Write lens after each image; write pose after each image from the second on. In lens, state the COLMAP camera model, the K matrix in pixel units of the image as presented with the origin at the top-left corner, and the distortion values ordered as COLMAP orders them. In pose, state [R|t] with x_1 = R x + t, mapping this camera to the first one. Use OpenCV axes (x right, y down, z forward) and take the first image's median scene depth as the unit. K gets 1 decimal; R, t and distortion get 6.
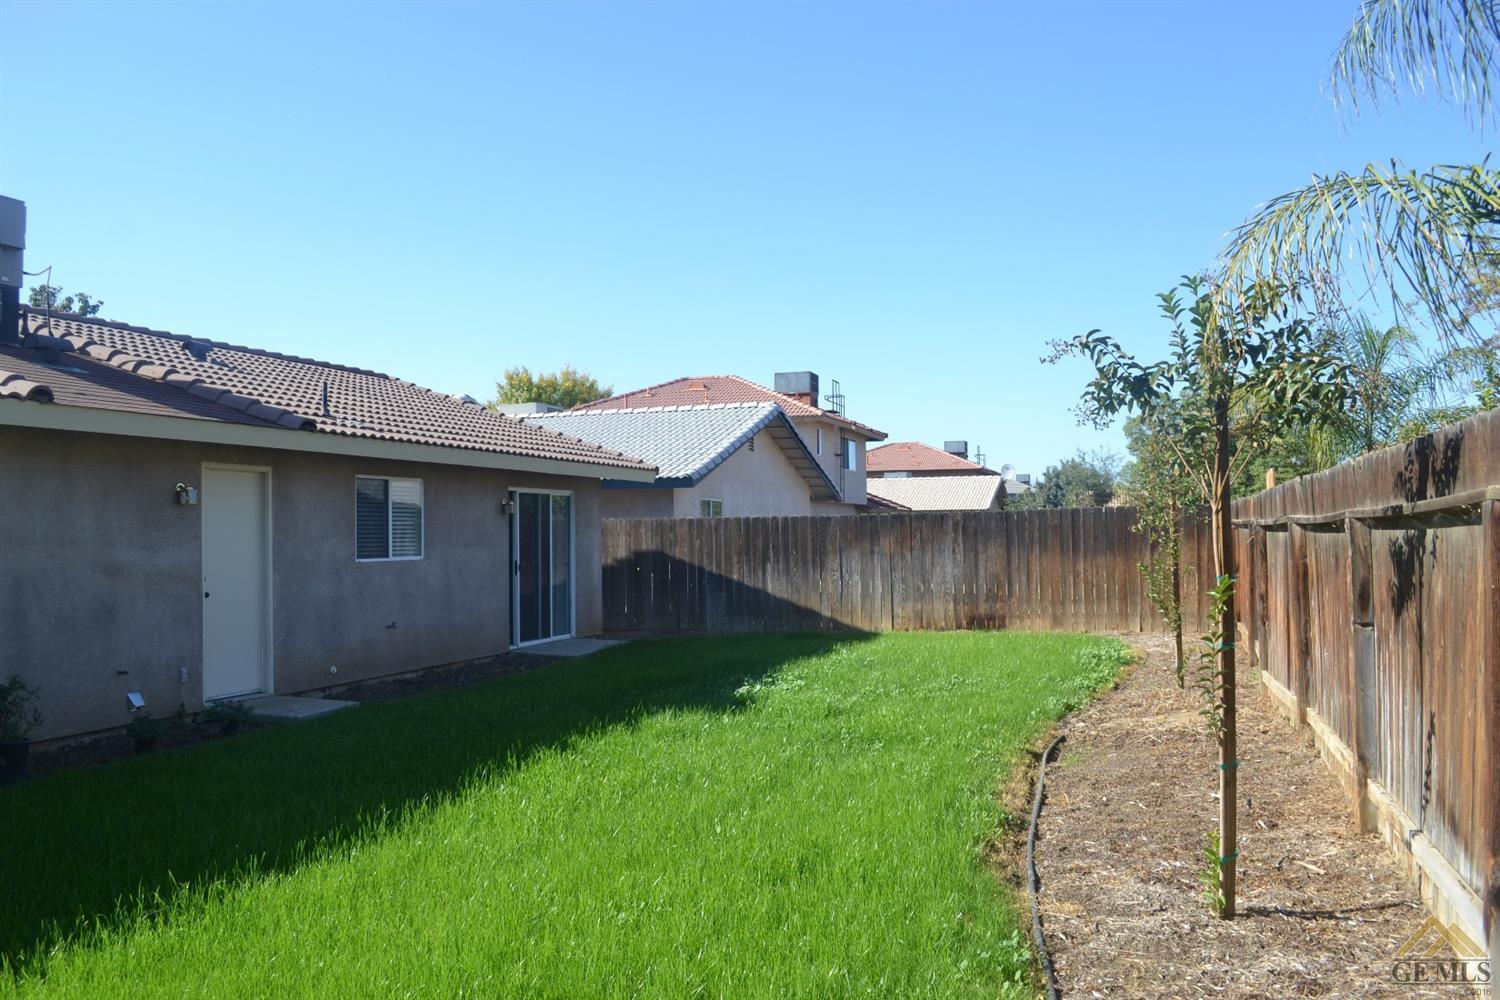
lens RADIAL K [[1186.7, 0, 747.4], [0, 1186.7, 503.0], [0, 0, 1]] dist [-0.071168, -0.007270]
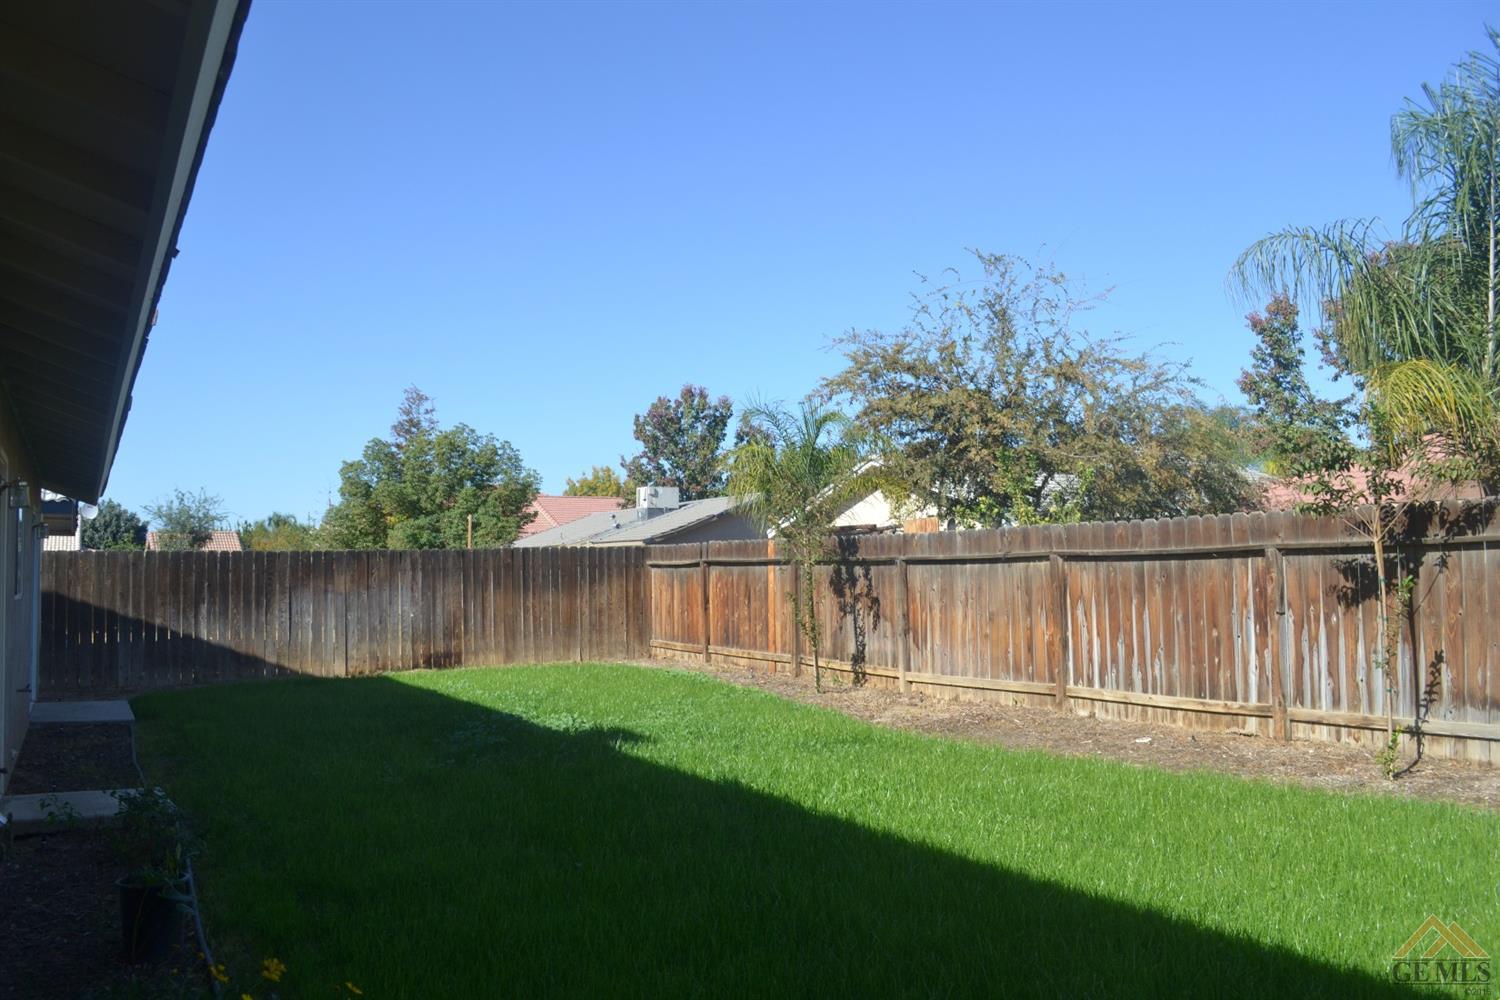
lens RADIAL K [[1186.7, 0, 748.5], [0, 1186.7, 499.5], [0, 0, 1]] dist [-0.071168, -0.007270]
pose [[0.638015, 0.051812, 0.768279, -0.407925], [-0.015564, 0.998398, -0.054406, 0.015123], [-0.769866, 0.022754, 0.637799, 0.157171]]
